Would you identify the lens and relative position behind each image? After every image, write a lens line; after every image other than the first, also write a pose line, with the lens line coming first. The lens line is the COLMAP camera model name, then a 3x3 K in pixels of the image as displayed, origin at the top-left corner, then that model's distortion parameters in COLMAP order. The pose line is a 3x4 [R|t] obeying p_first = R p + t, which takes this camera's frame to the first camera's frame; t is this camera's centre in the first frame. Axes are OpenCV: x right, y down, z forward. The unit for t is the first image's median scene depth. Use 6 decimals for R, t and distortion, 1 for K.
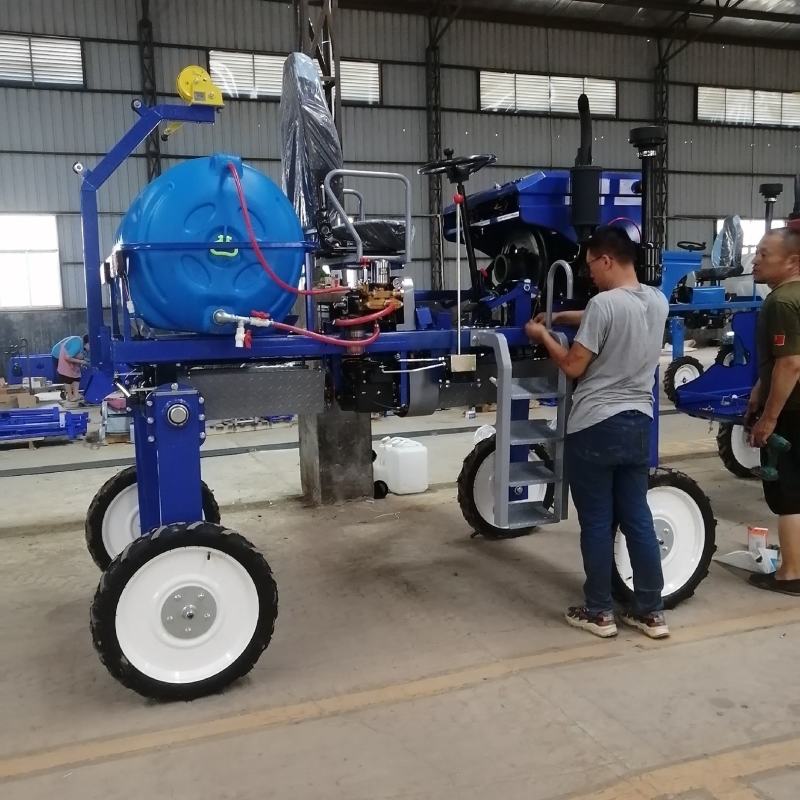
lens RADIAL K [[843.5, 0, 400.0], [0, 843.5, 400.0], [0, 0, 1]] dist [-0.007085, 0.039542]
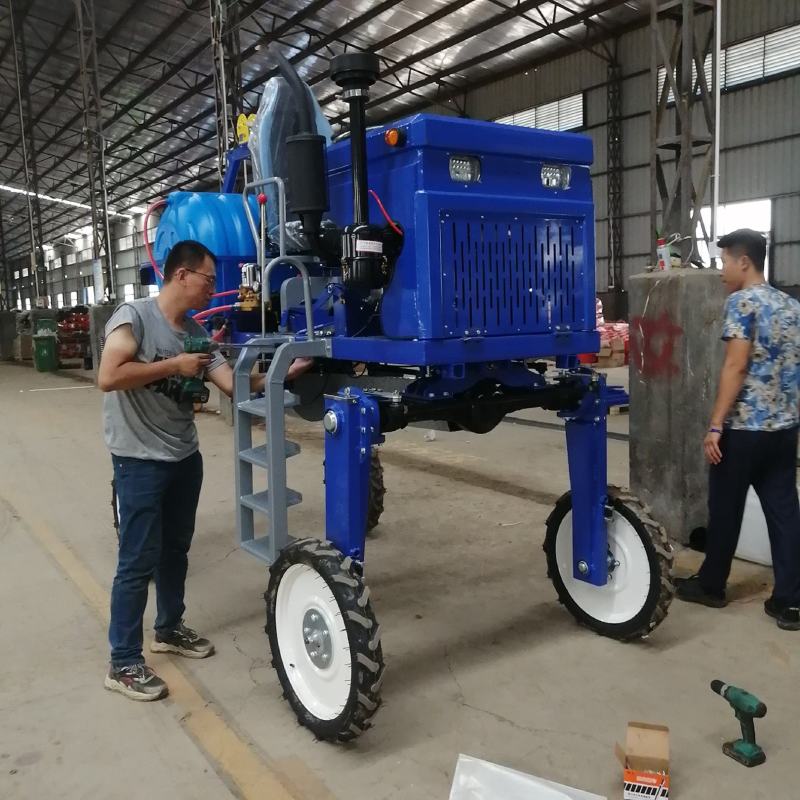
lens RADIAL K [[843.5, 0, 400.0], [0, 843.5, 400.0], [0, 0, 1]] dist [-0.007085, 0.039542]
pose [[0.221209, 0.140387, -0.965069, 0.785862], [-0.089931, 0.988304, 0.123154, -0.107128], [0.971071, 0.059547, 0.231247, 0.696150]]
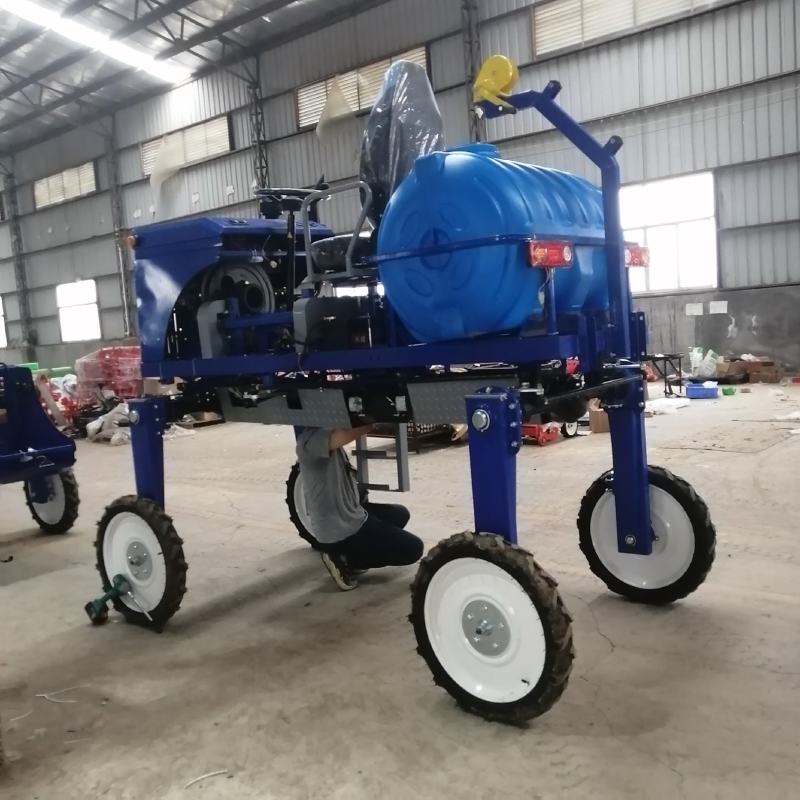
lens RADIAL K [[843.5, 0, 400.0], [0, 843.5, 400.0], [0, 0, 1]] dist [-0.007085, 0.039542]
pose [[-0.496987, -0.008770, 0.867714, -0.752385], [0.186850, 0.975411, 0.116878, -0.106096], [-0.847402, 0.220219, -0.483128, 1.204560]]
